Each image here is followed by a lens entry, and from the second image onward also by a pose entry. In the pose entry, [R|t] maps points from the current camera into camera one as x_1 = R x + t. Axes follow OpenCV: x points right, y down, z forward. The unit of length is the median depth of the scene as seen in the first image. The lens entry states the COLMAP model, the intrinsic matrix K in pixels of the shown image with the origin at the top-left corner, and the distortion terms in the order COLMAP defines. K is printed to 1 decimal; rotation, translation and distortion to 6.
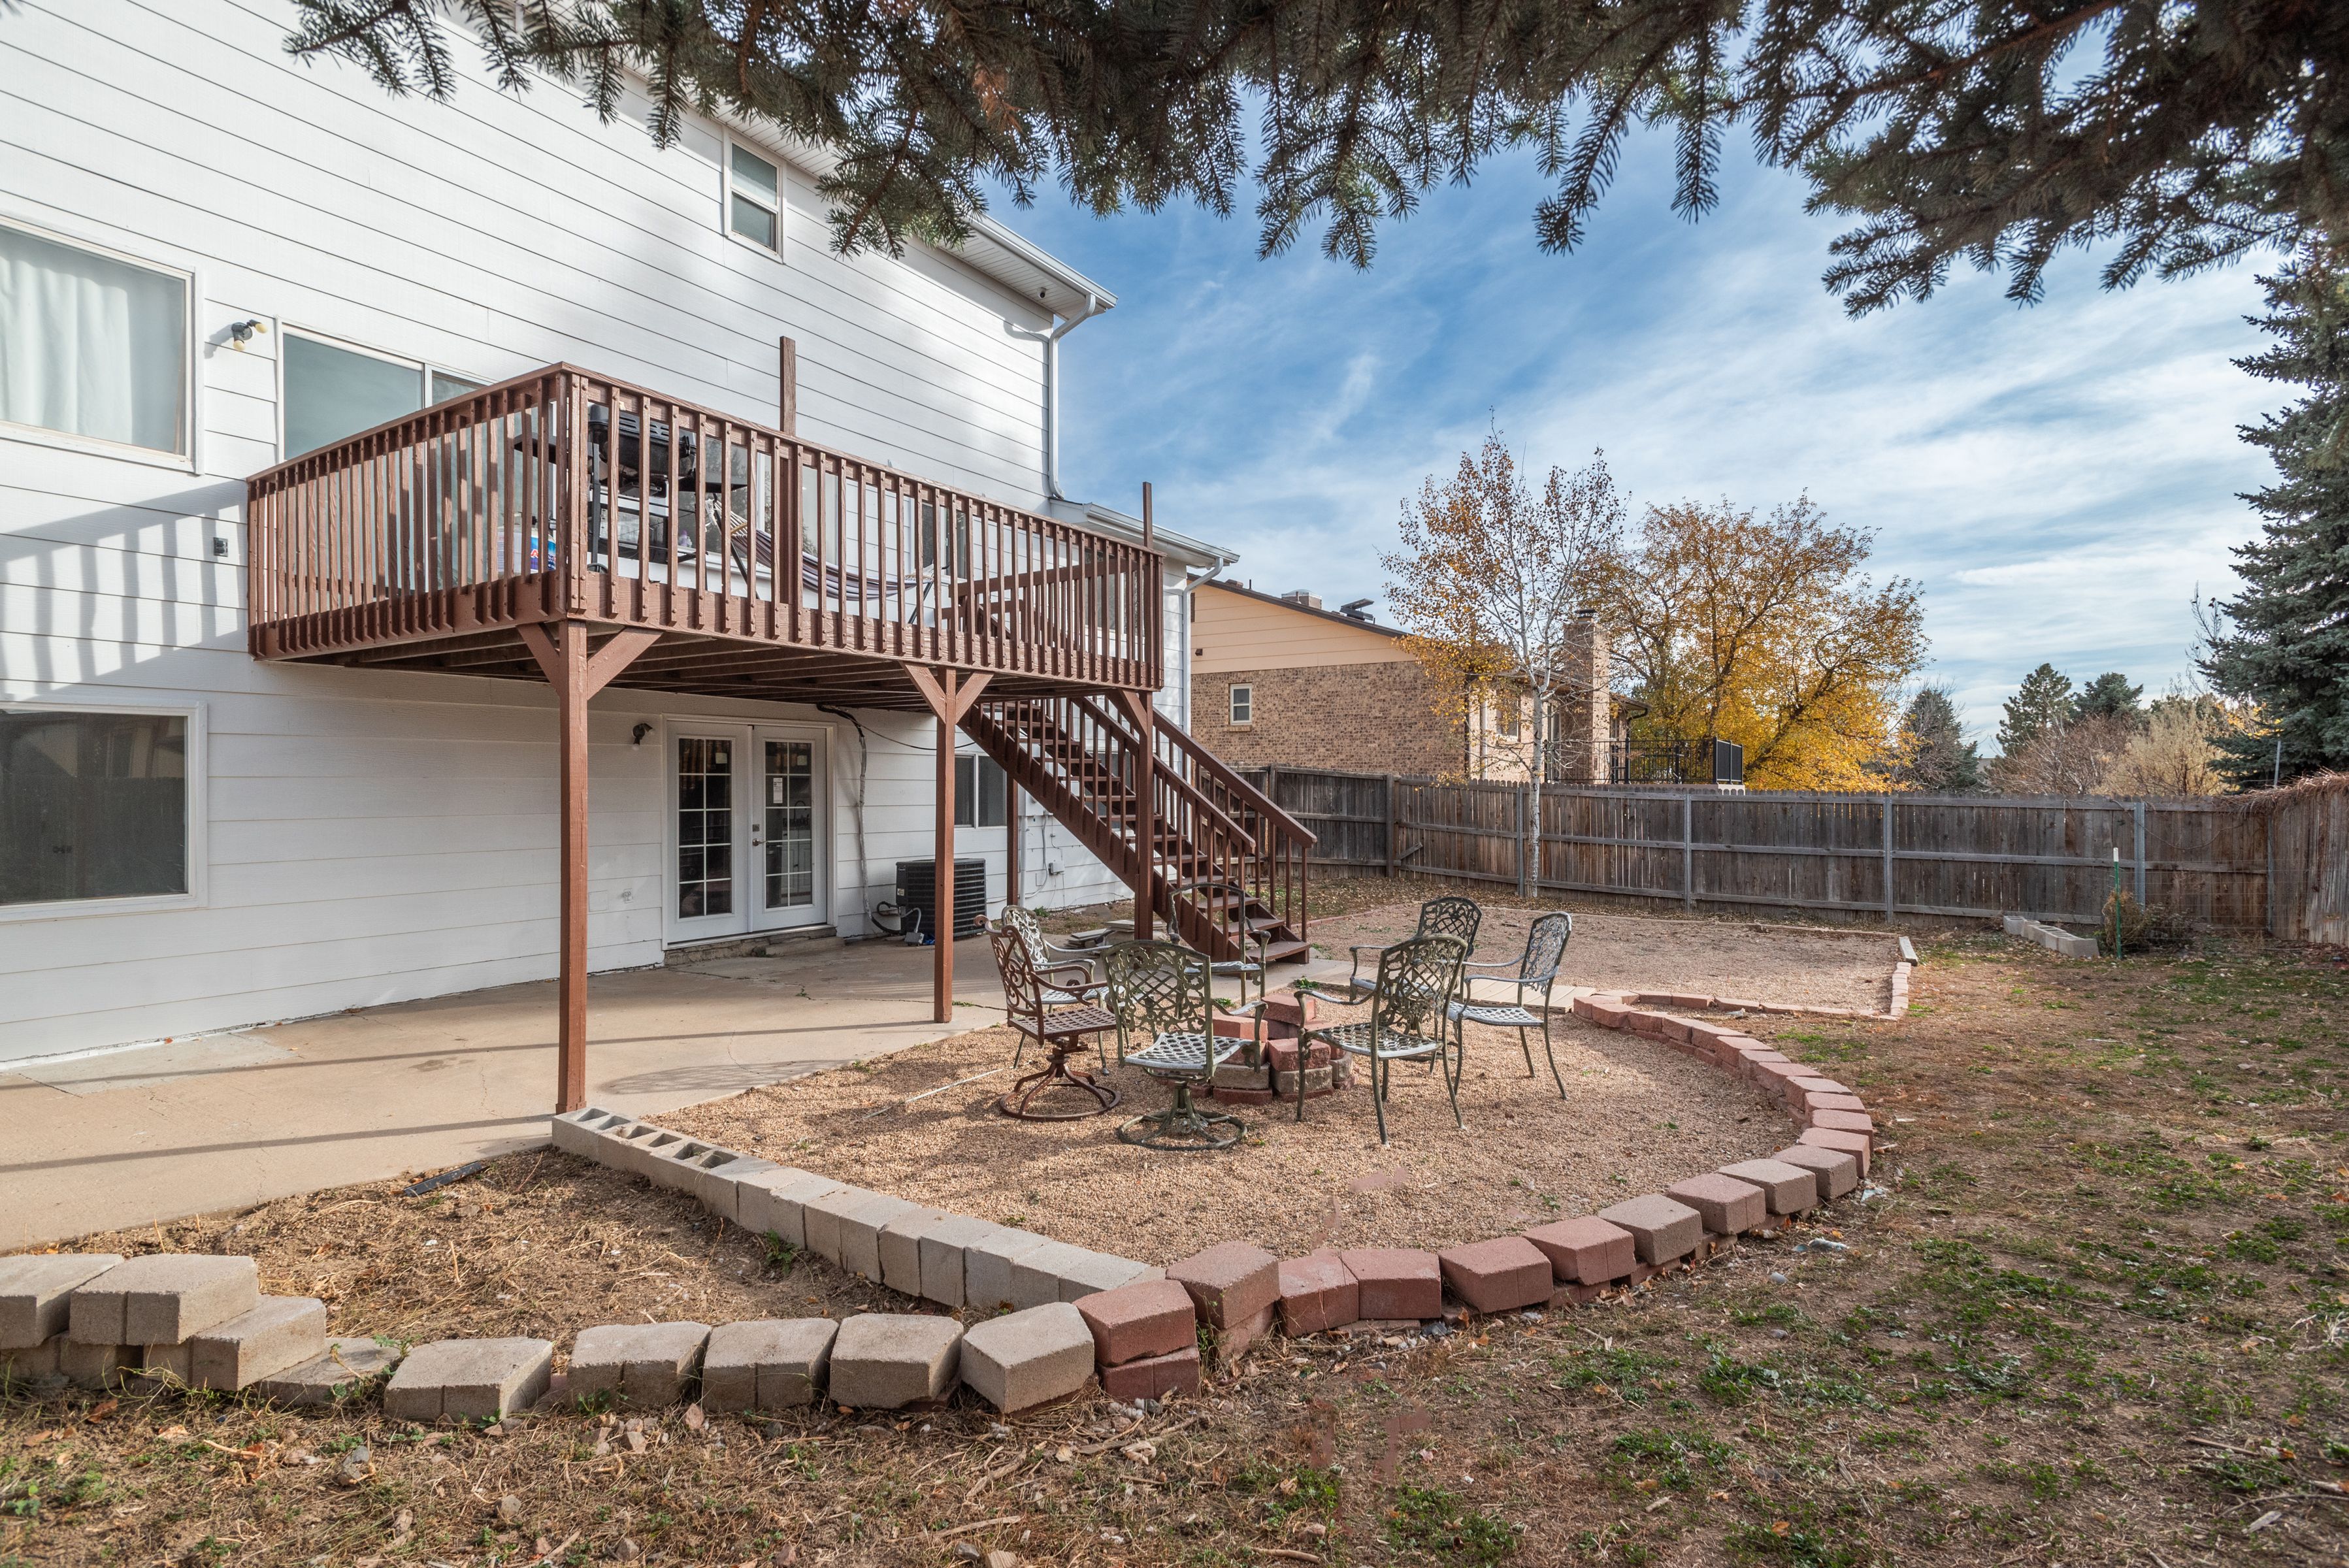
lens RADIAL K [[1109.4, 0, 1171.5], [0, 1109.4, 781.9], [0, 0, 1]] dist [-0.000515, -0.000900]
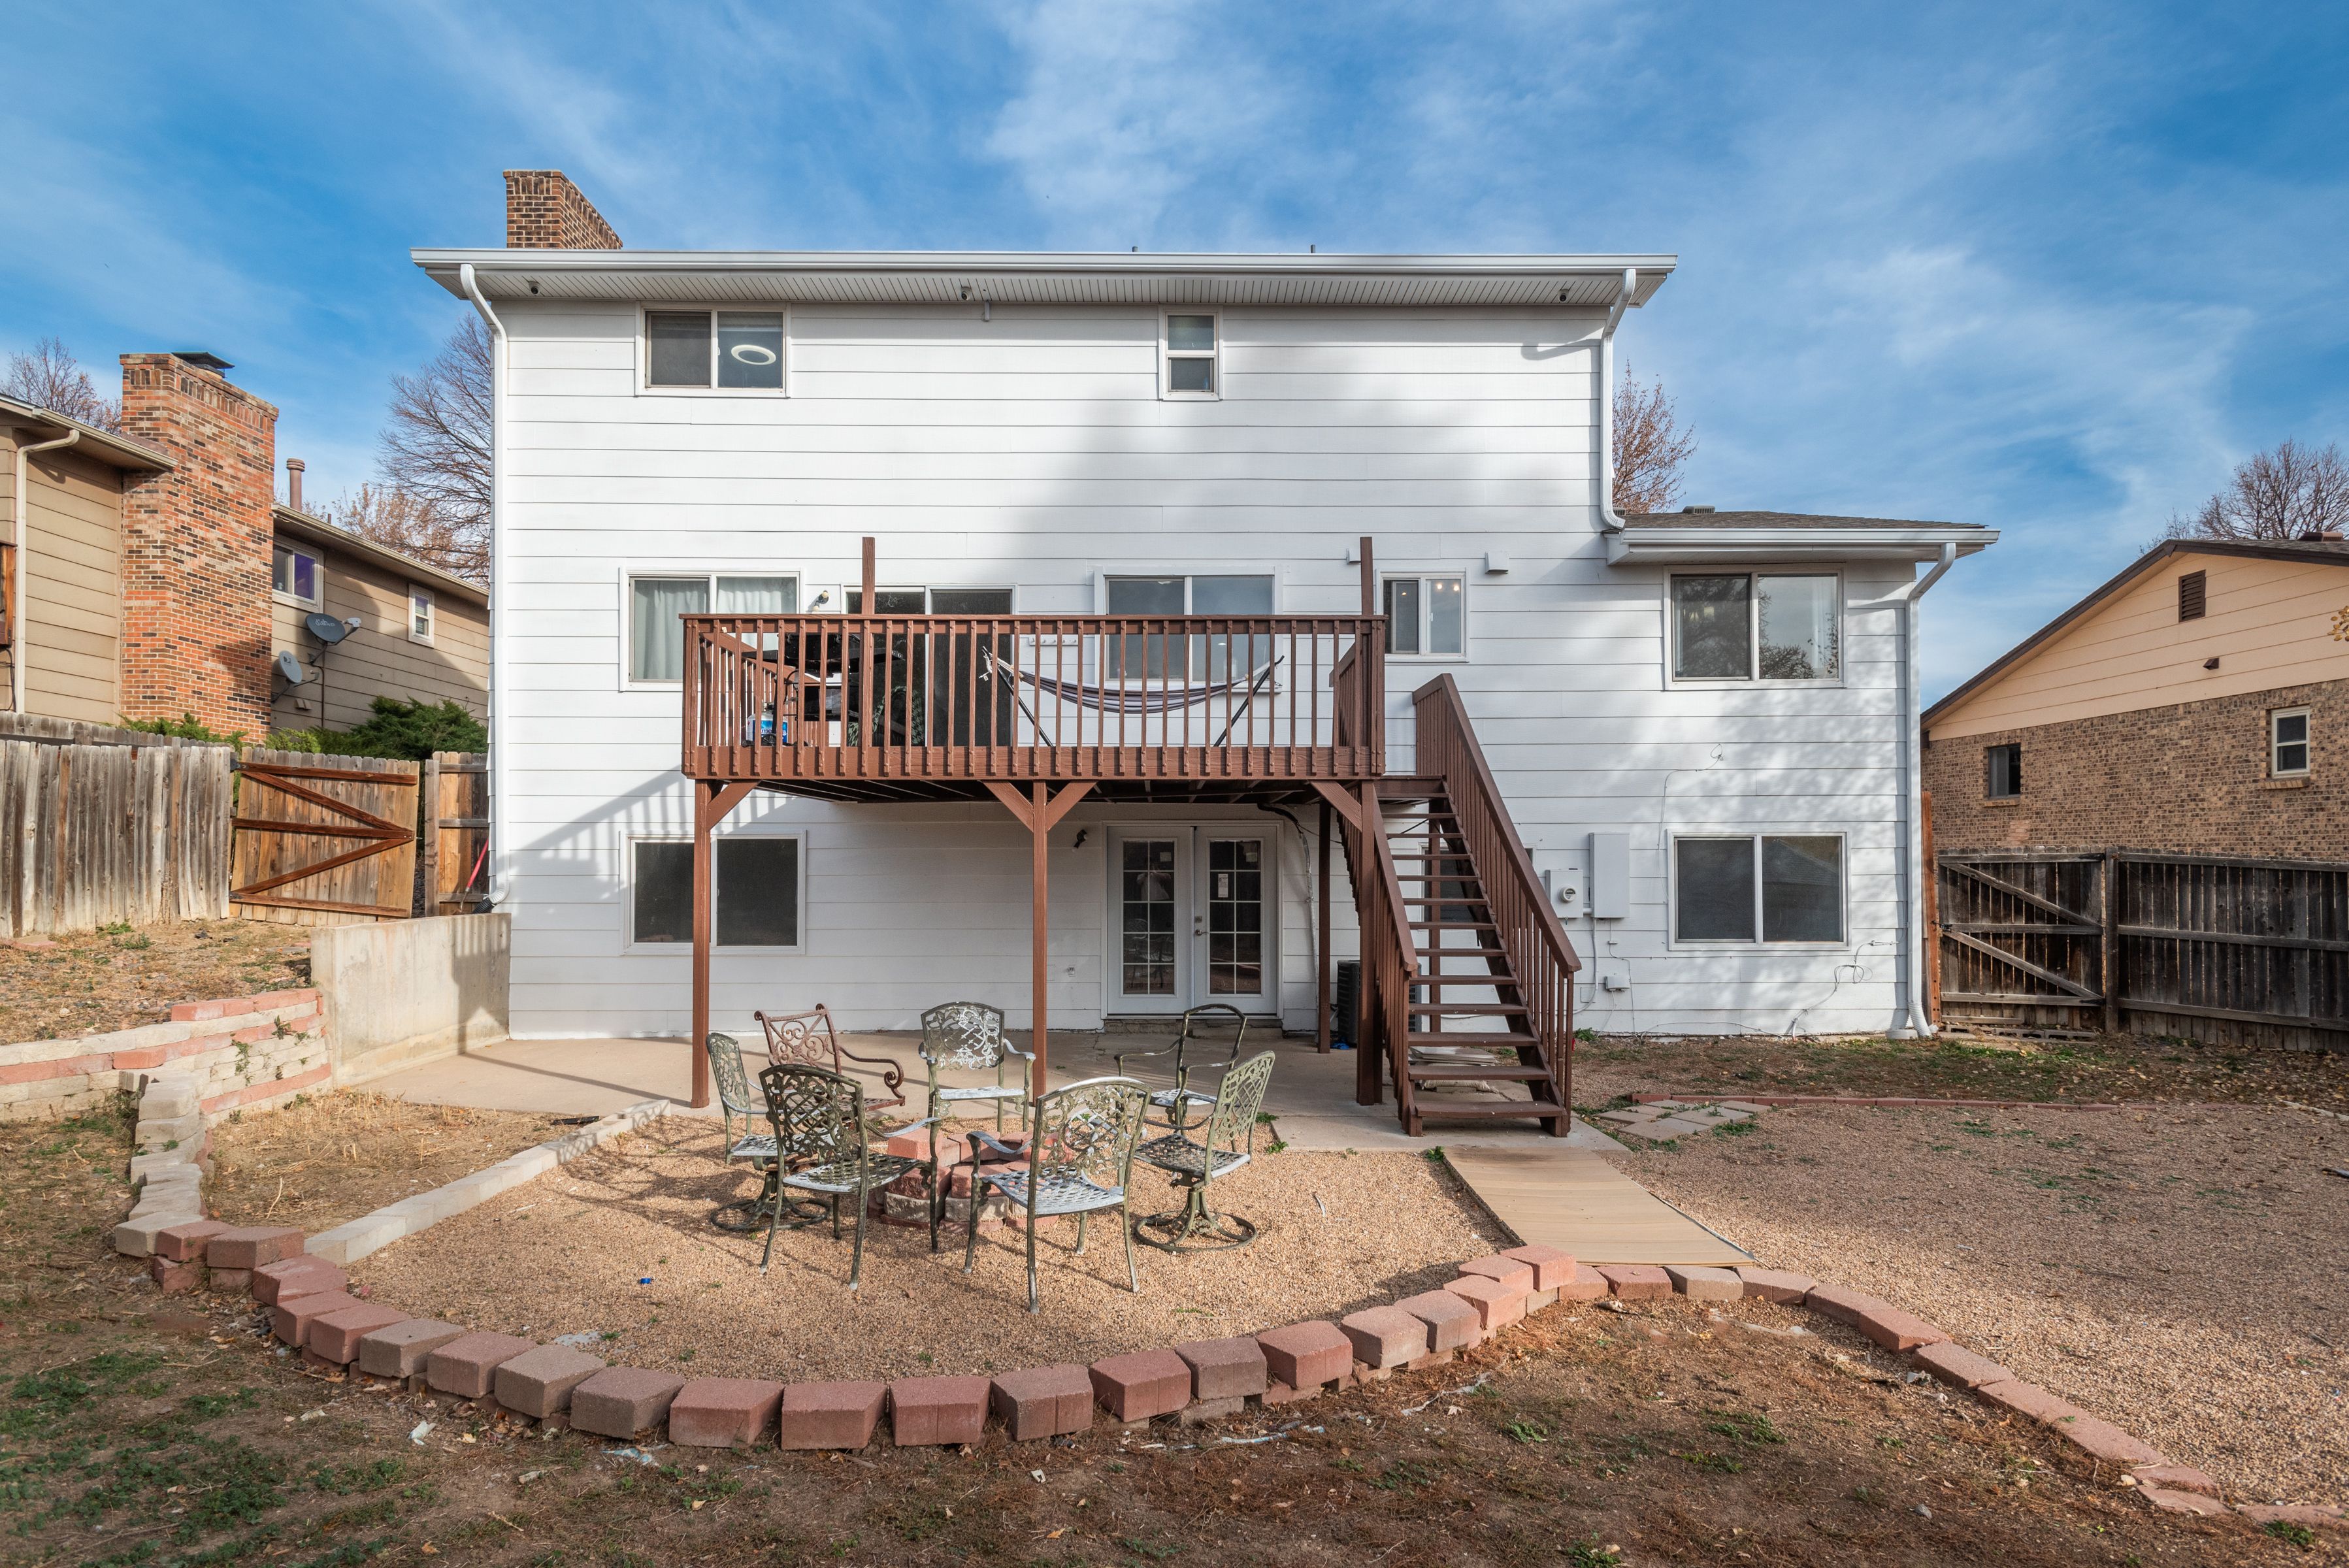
lens RADIAL K [[1181.4, 0, 1179.0], [0, 1181.4, 846.5], [0, 0, 1]] dist [0.019302, -0.002708]
pose [[0.550205, -0.011071, -0.834956, 0.610288], [0.001427, 0.999923, -0.012317, -0.016981], [0.835028, 0.005585, 0.550179, 0.344165]]
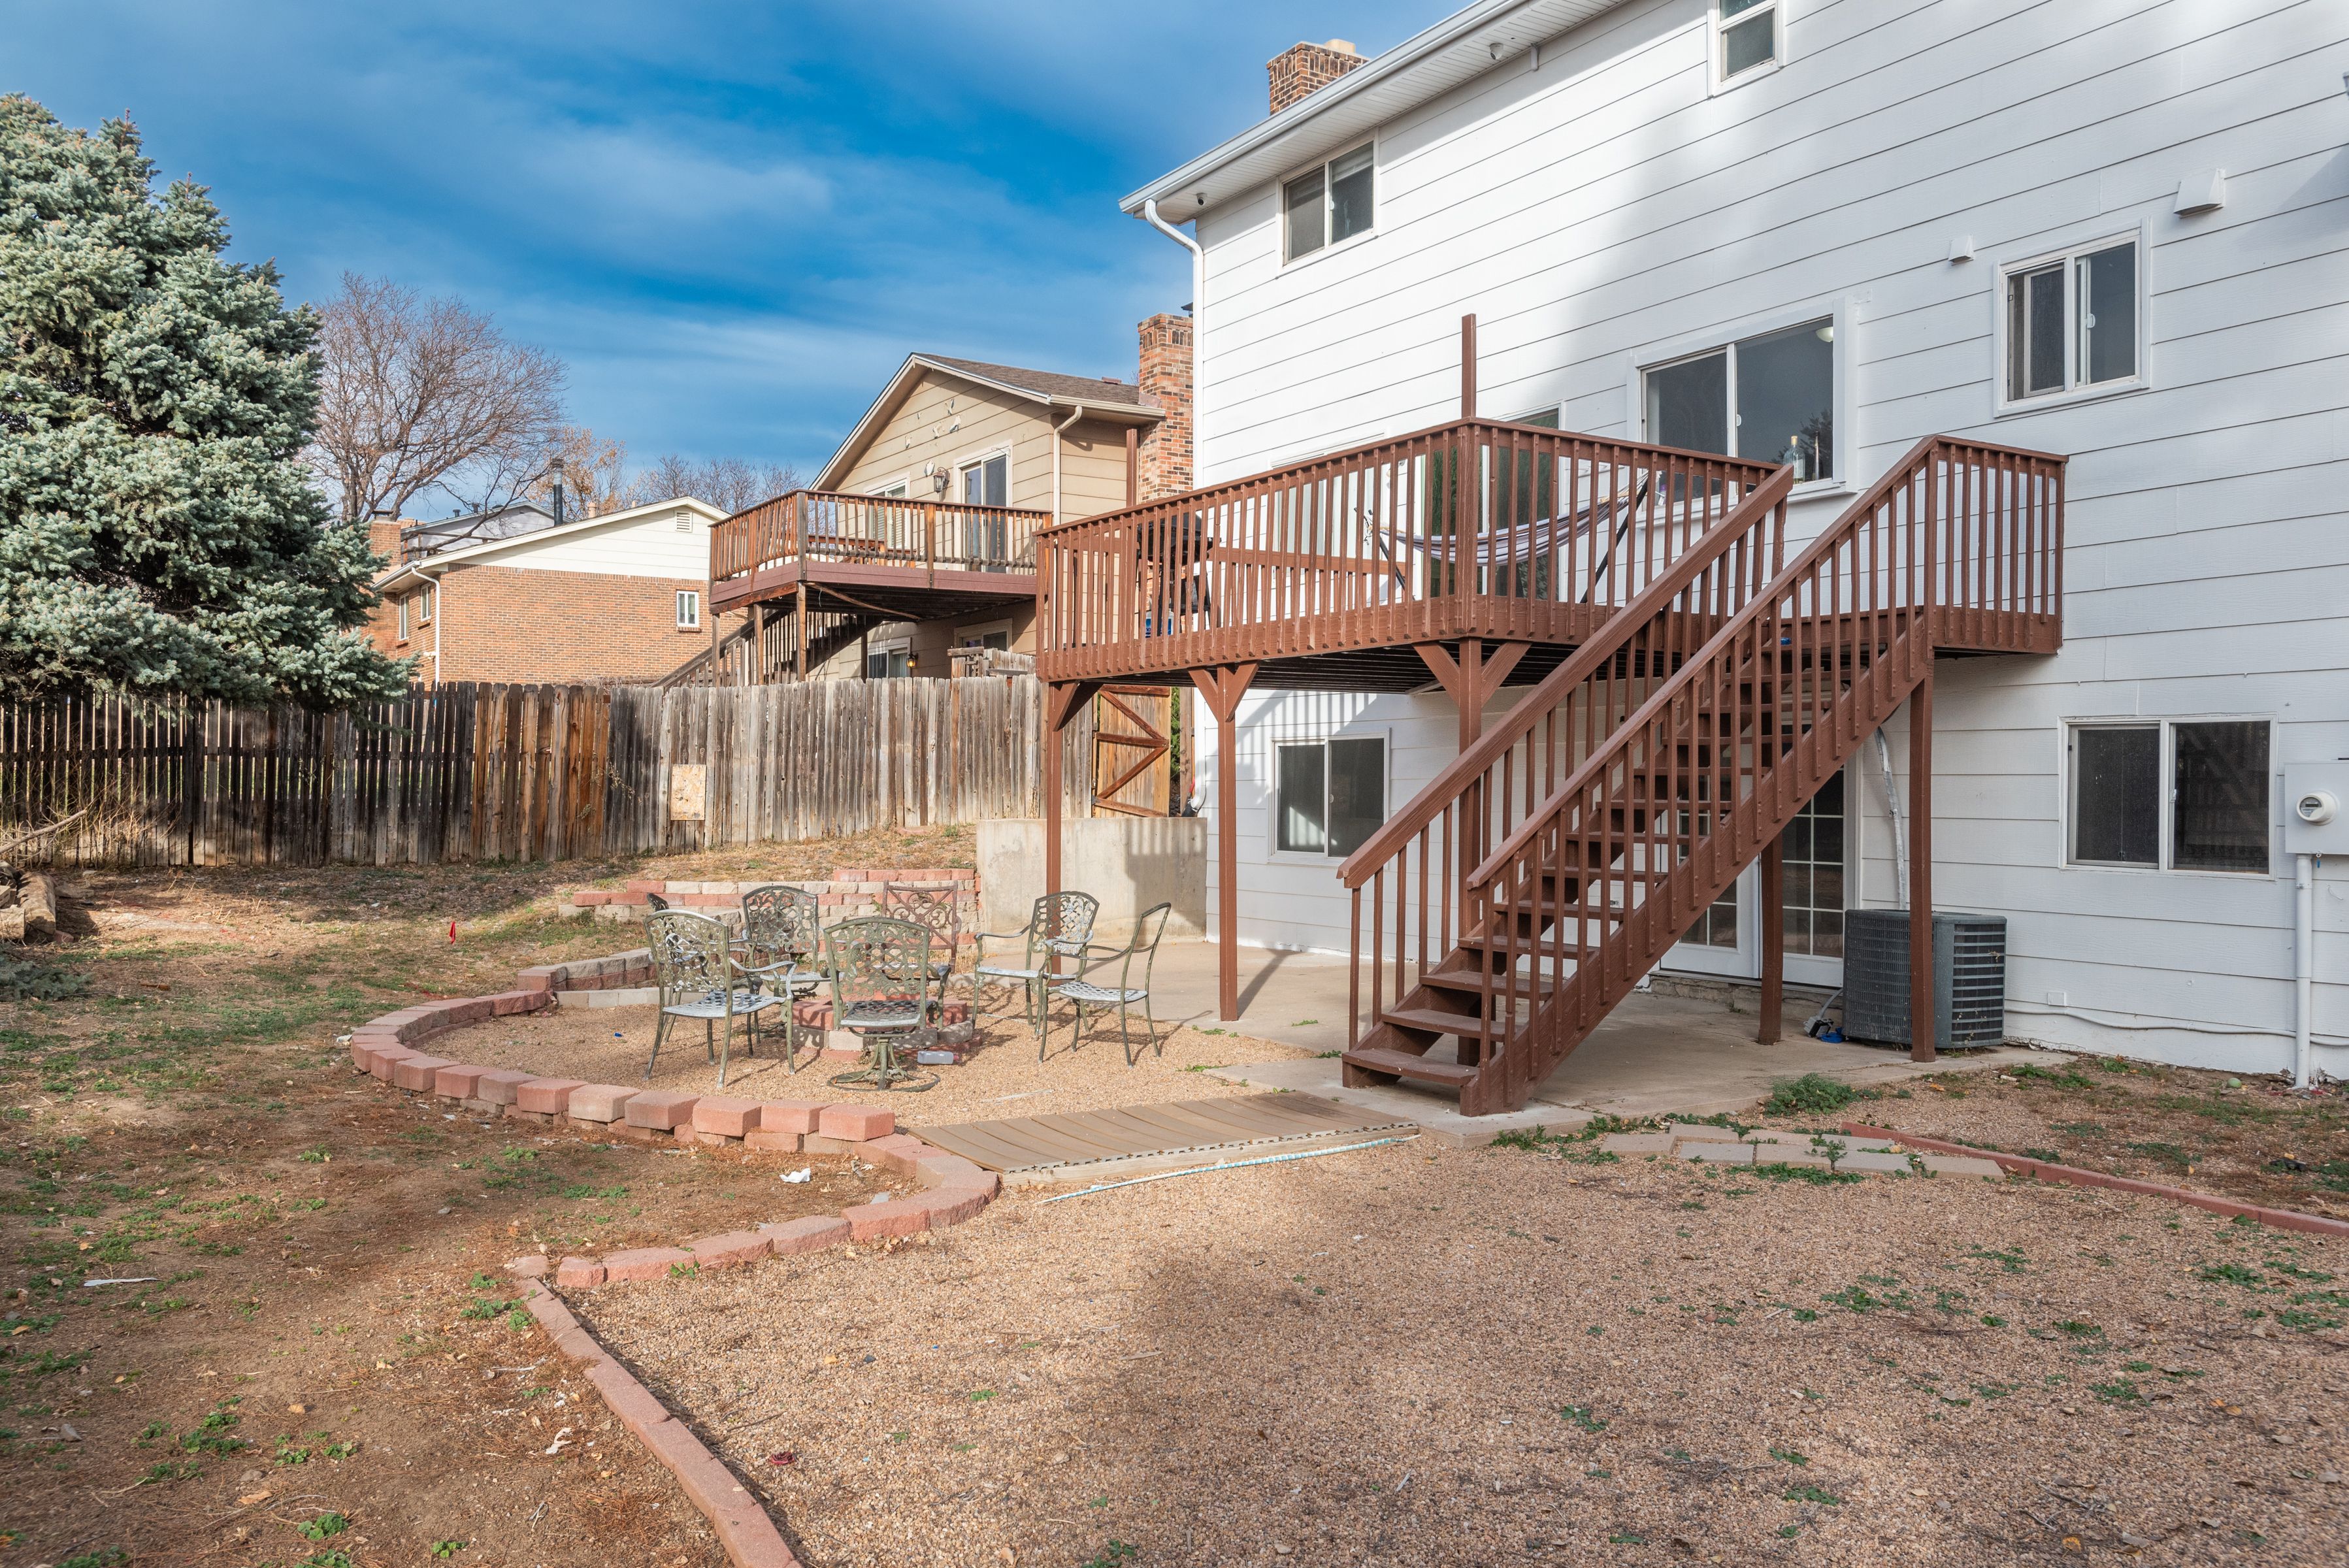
lens RADIAL K [[1799.3, 0, 1174.2], [0, 1799.3, 784.0], [0, 0, 1]] dist [0.024980, -0.000439]
pose [[-0.419001, -0.002799, -0.907981, 0.916147], [0.002248, 0.999989, -0.004121, 0.006330], [0.907983, -0.003768, -0.418990, 1.153329]]
